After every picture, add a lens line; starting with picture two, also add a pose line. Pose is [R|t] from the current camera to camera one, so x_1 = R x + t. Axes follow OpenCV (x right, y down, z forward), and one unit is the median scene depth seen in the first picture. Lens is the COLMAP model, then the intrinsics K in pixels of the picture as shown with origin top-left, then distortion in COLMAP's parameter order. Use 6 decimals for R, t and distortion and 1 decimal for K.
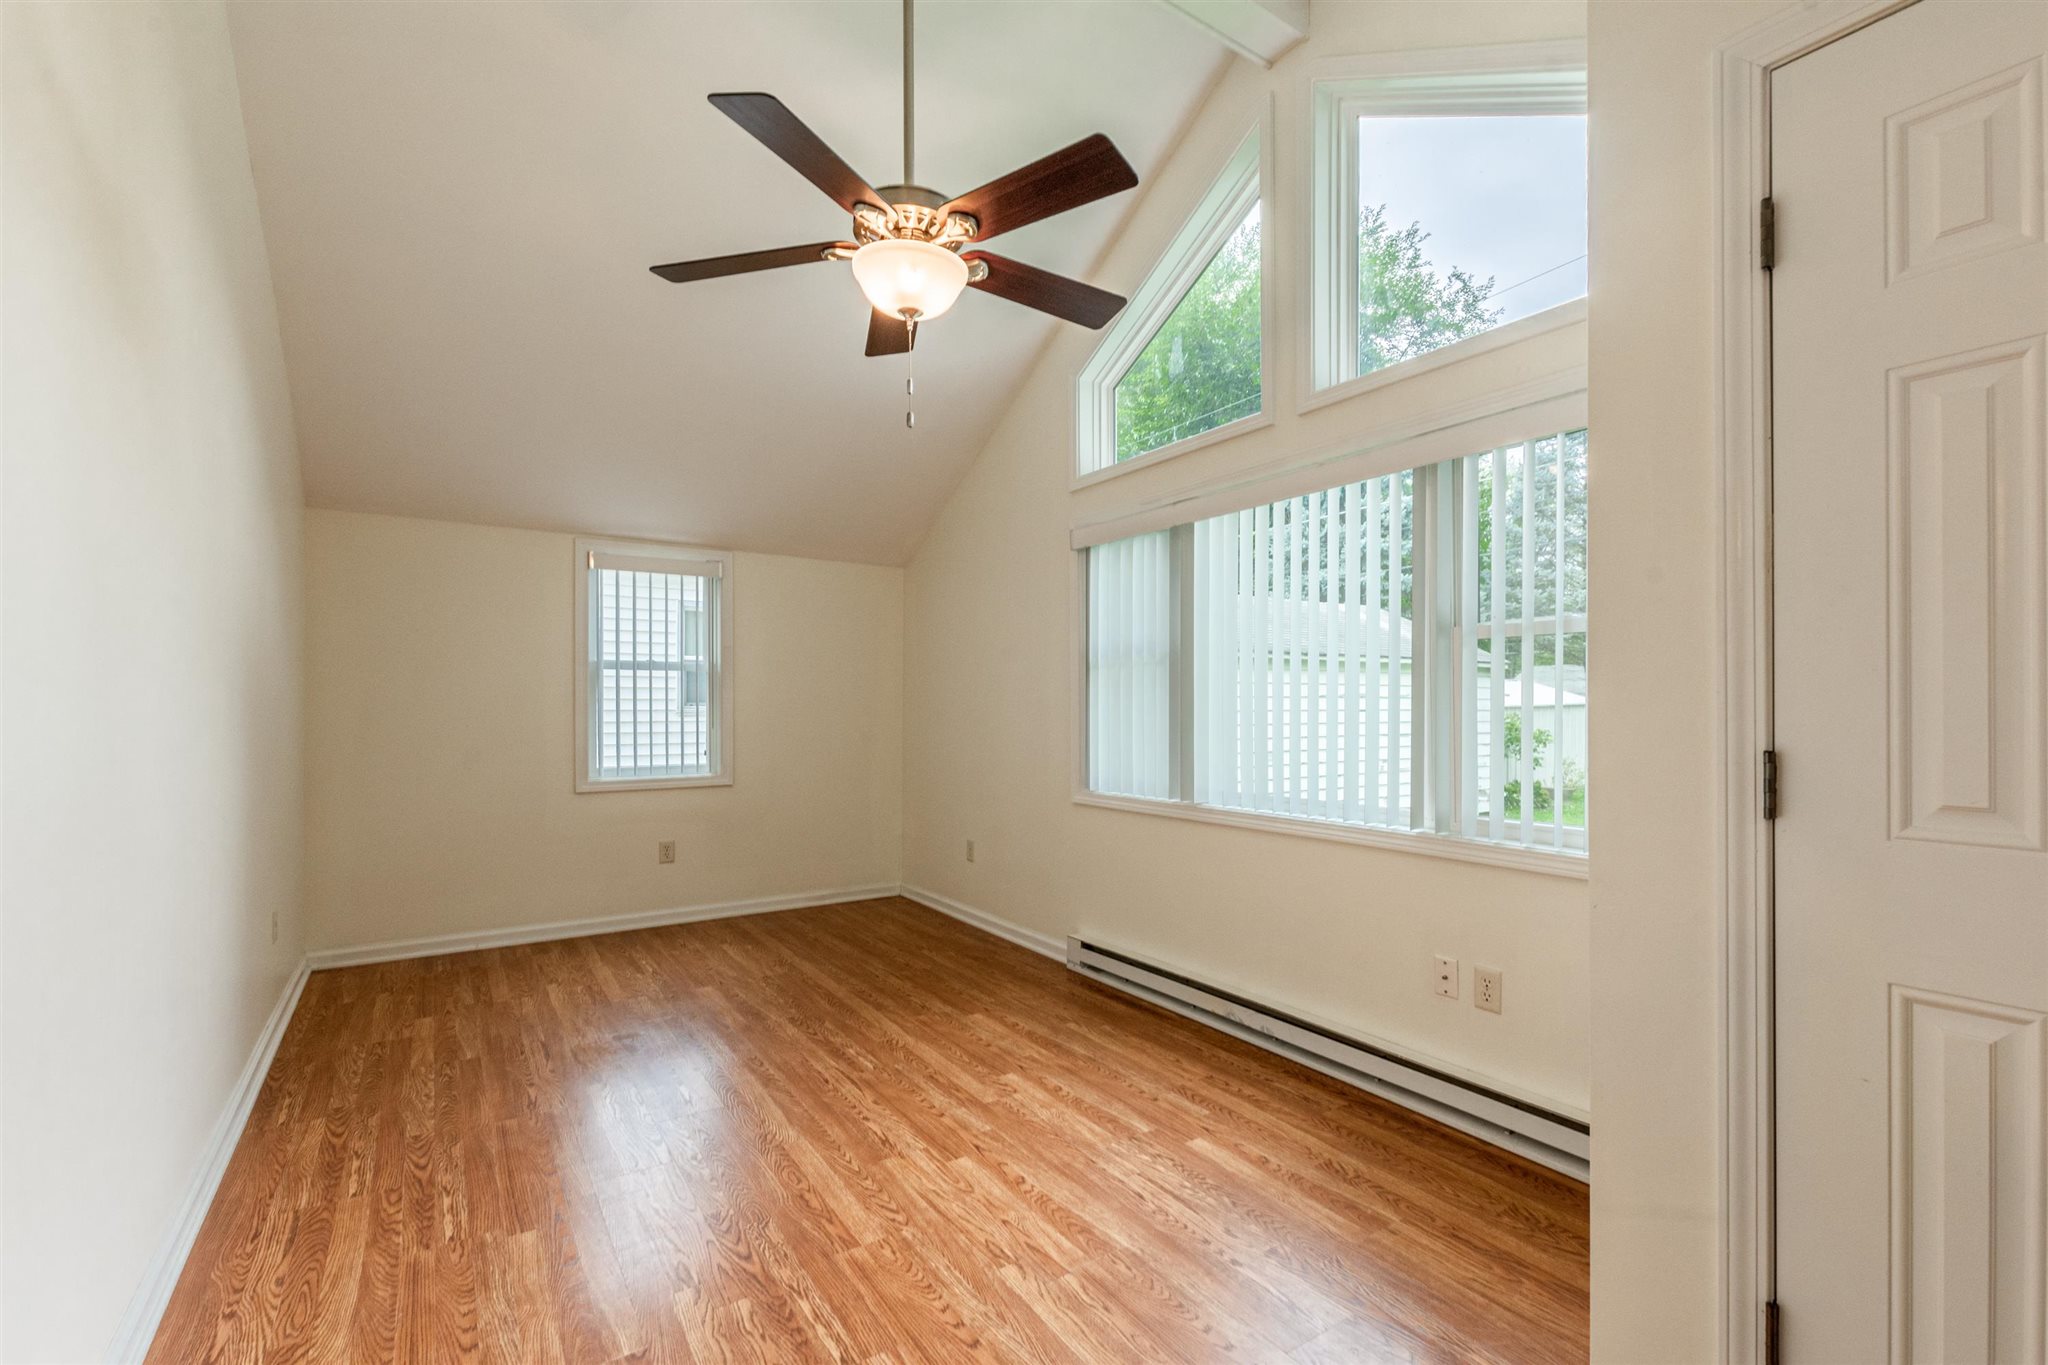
lens RADIAL K [[887.5, 0, 1035.1], [0, 887.5, 689.6], [0, 0, 1]] dist [0.000272, 0.000464]
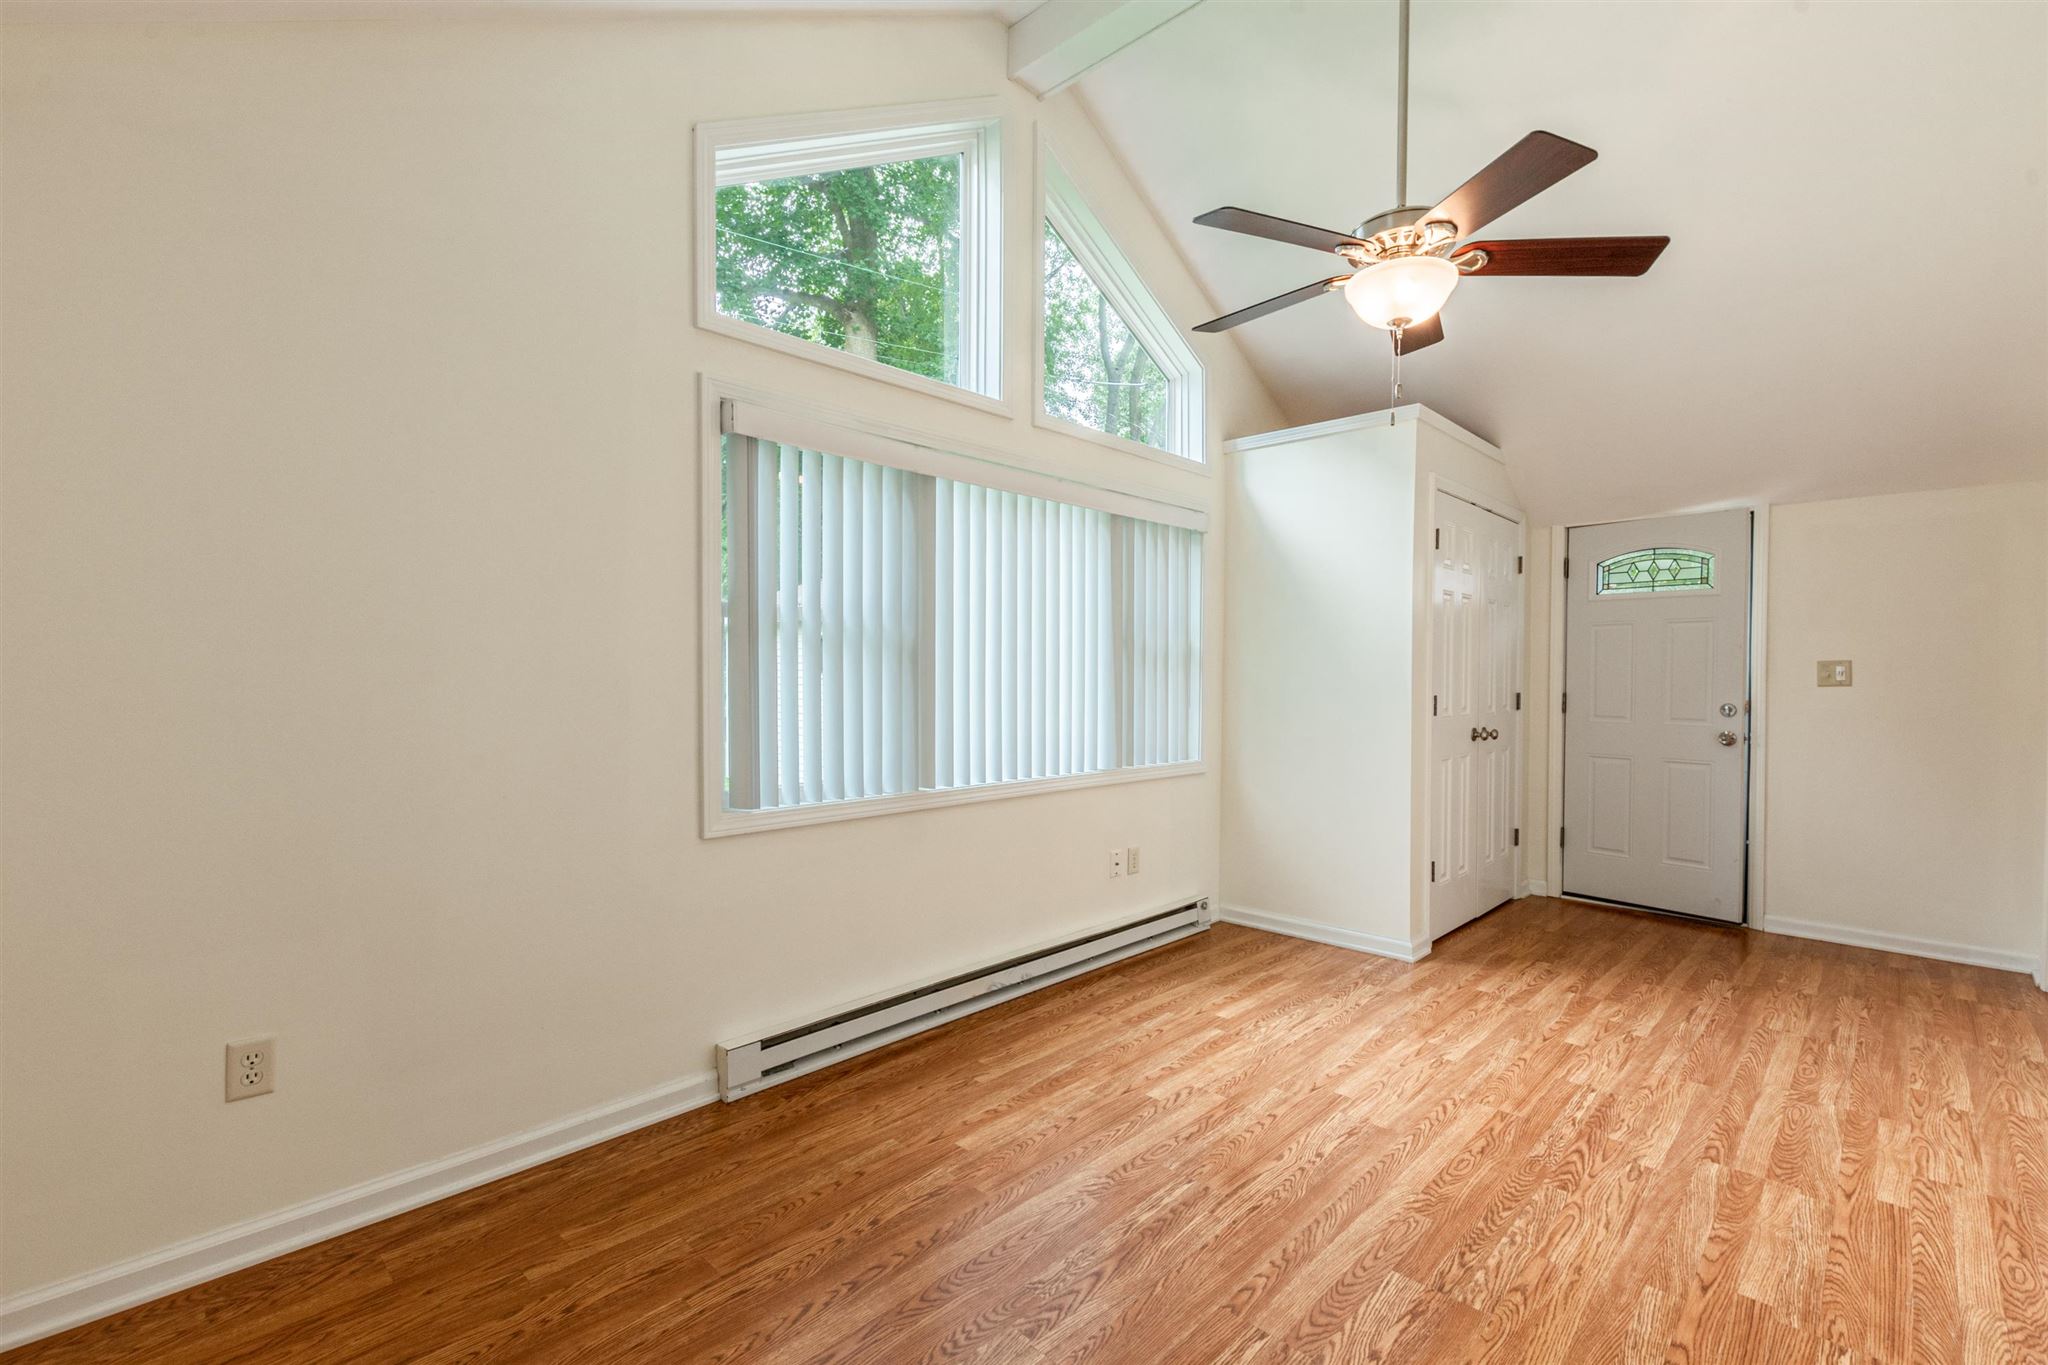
lens RADIAL K [[919.4, 0, 1033.7], [0, 919.4, 692.4], [0, 0, 1]] dist [-0.001703, -0.001539]
pose [[-0.214325, -0.018725, 0.976583, -1.014208], [-0.018181, 0.999719, 0.015178, 0.017904], [-0.976593, -0.014502, -0.214605, 1.485836]]
